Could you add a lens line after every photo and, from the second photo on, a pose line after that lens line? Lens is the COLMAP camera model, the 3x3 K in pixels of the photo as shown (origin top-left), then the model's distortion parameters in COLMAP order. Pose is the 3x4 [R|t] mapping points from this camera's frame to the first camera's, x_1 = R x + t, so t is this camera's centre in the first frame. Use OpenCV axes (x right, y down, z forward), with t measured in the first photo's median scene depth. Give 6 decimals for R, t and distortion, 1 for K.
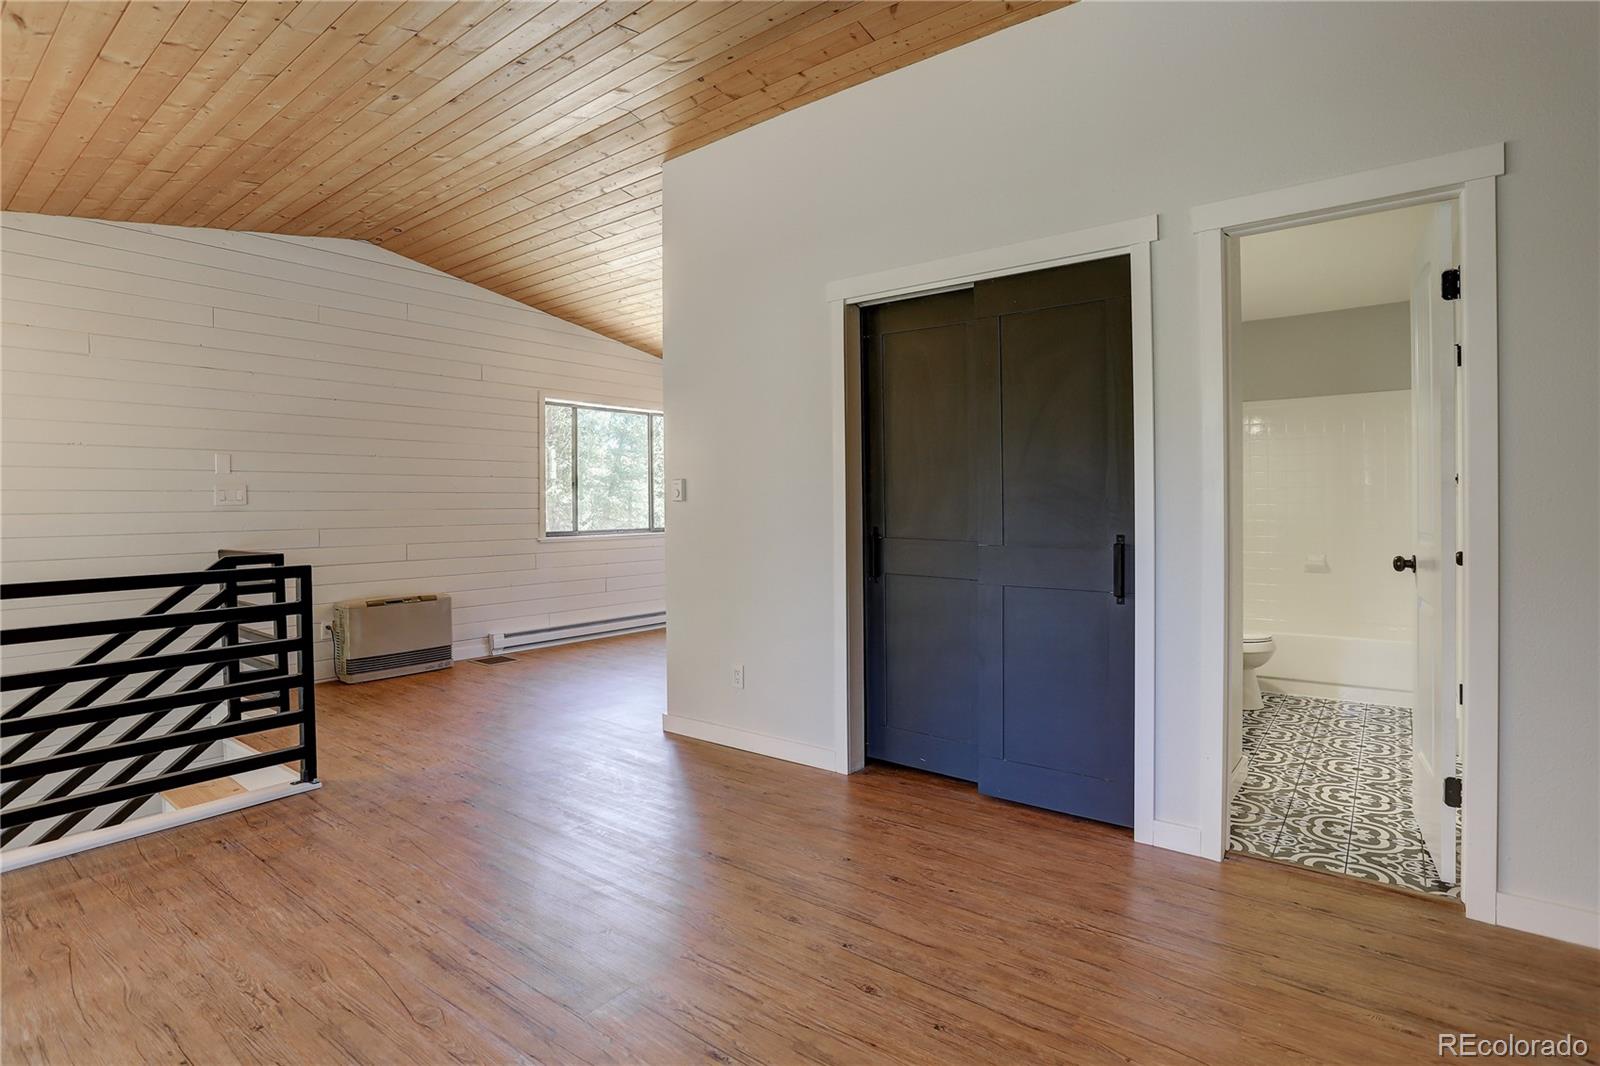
lens RADIAL K [[792.5, 0, 794.4], [0, 792.5, 515.3], [0, 0, 1]] dist [-0.076432, 0.030366]
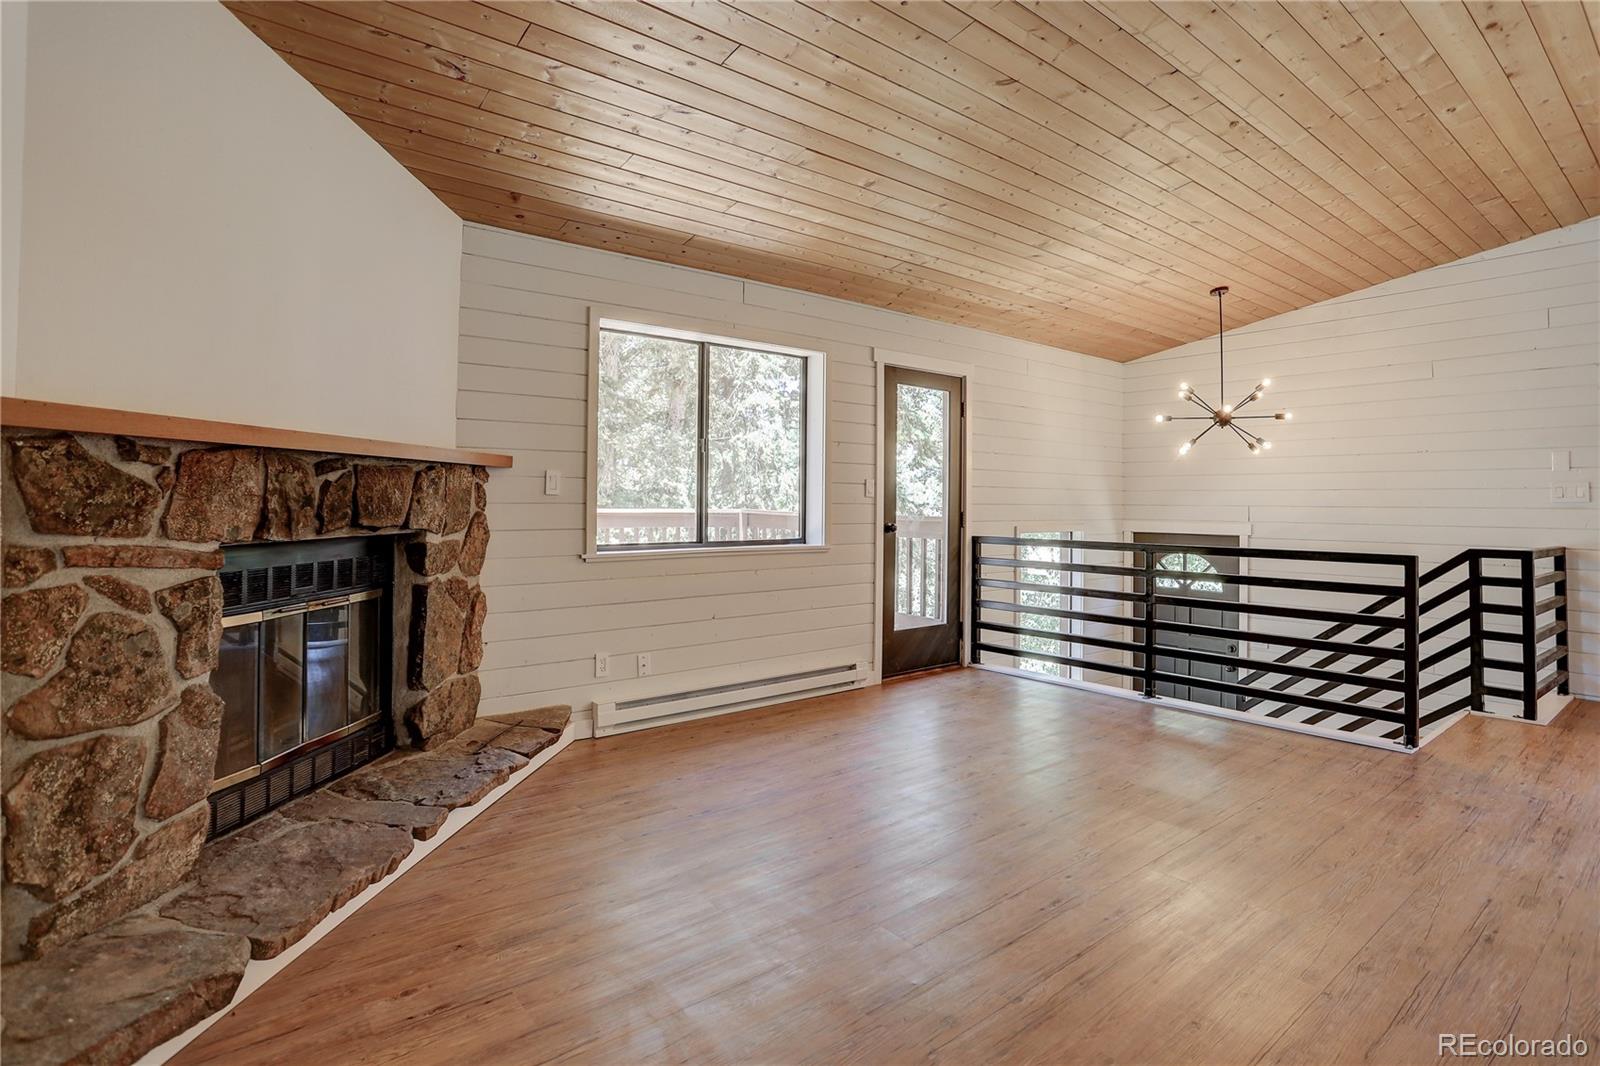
lens RADIAL K [[802.7, 0, 796.0], [0, 802.7, 498.1], [0, 0, 1]] dist [-0.076635, 0.032568]
pose [[-0.233725, 0.003847, -0.972295, 1.010531], [-0.016541, 0.999832, 0.007932, -0.019524], [0.972162, 0.017937, -0.233622, 0.560008]]
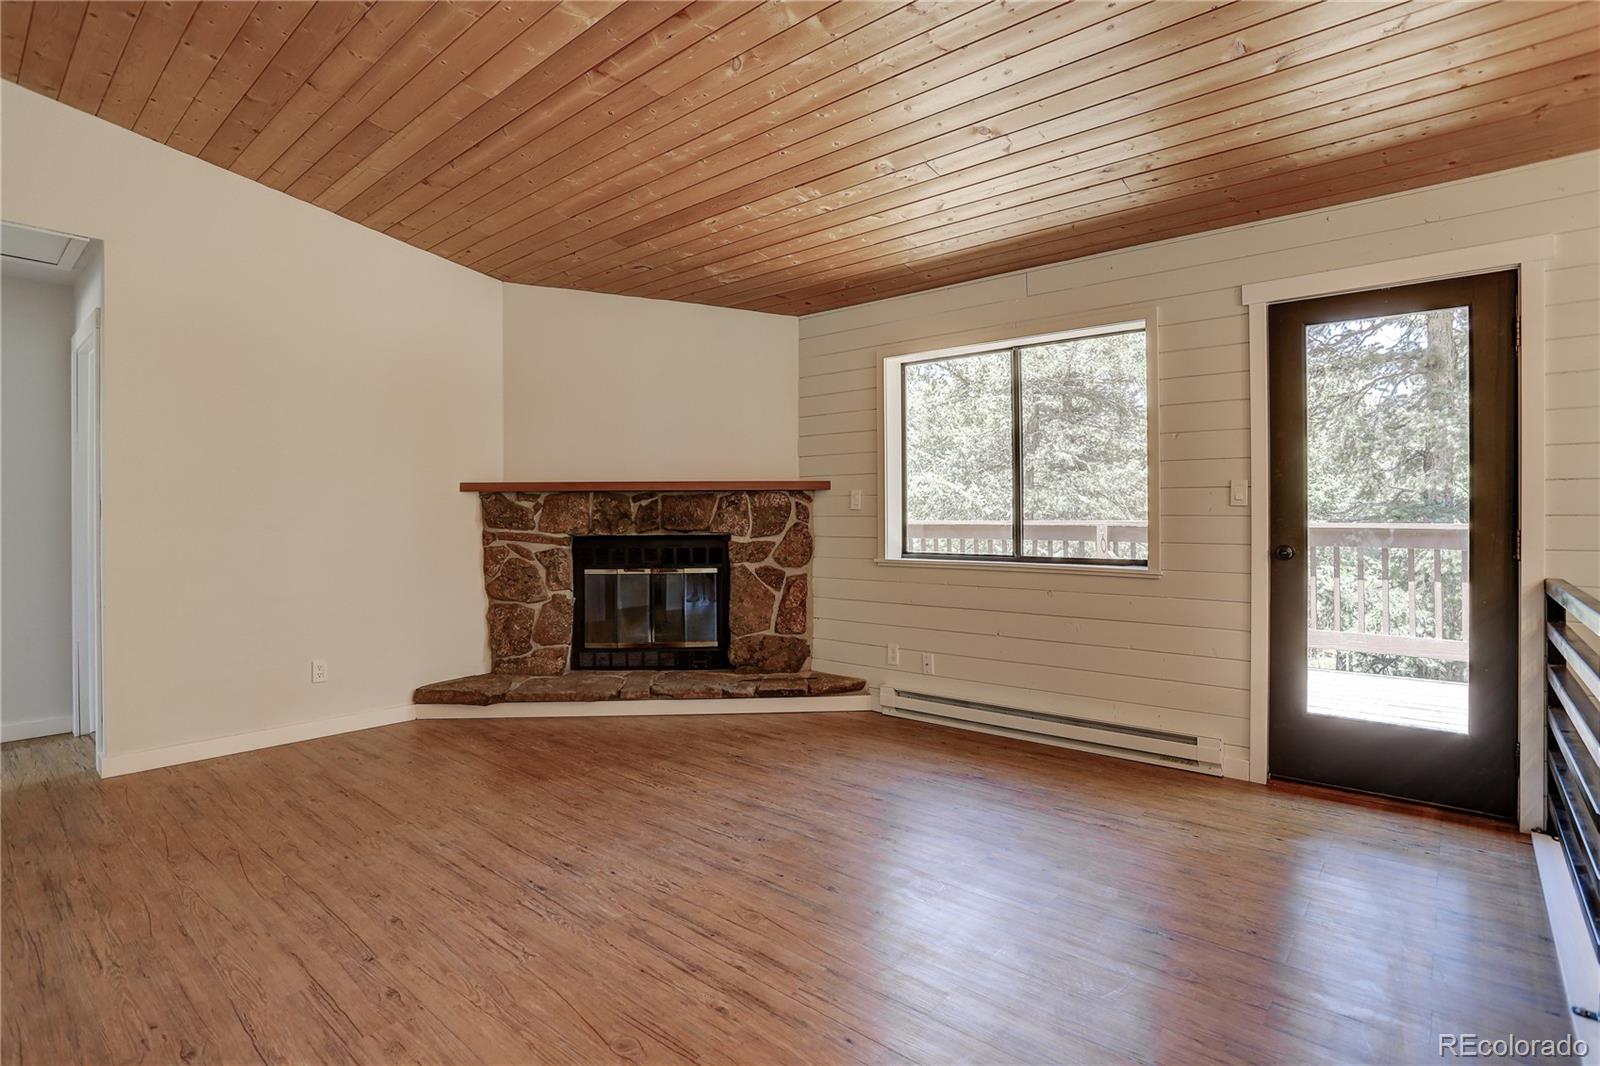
lens RADIAL K [[792.5, 0, 794.4], [0, 792.5, 515.3], [0, 0, 1]] dist [-0.076432, 0.030366]
pose [[-0.998520, 0.012273, 0.052986, -0.502361], [0.012995, 0.999827, 0.013294, -0.019397], [-0.052814, 0.013963, -0.998507, 1.819214]]
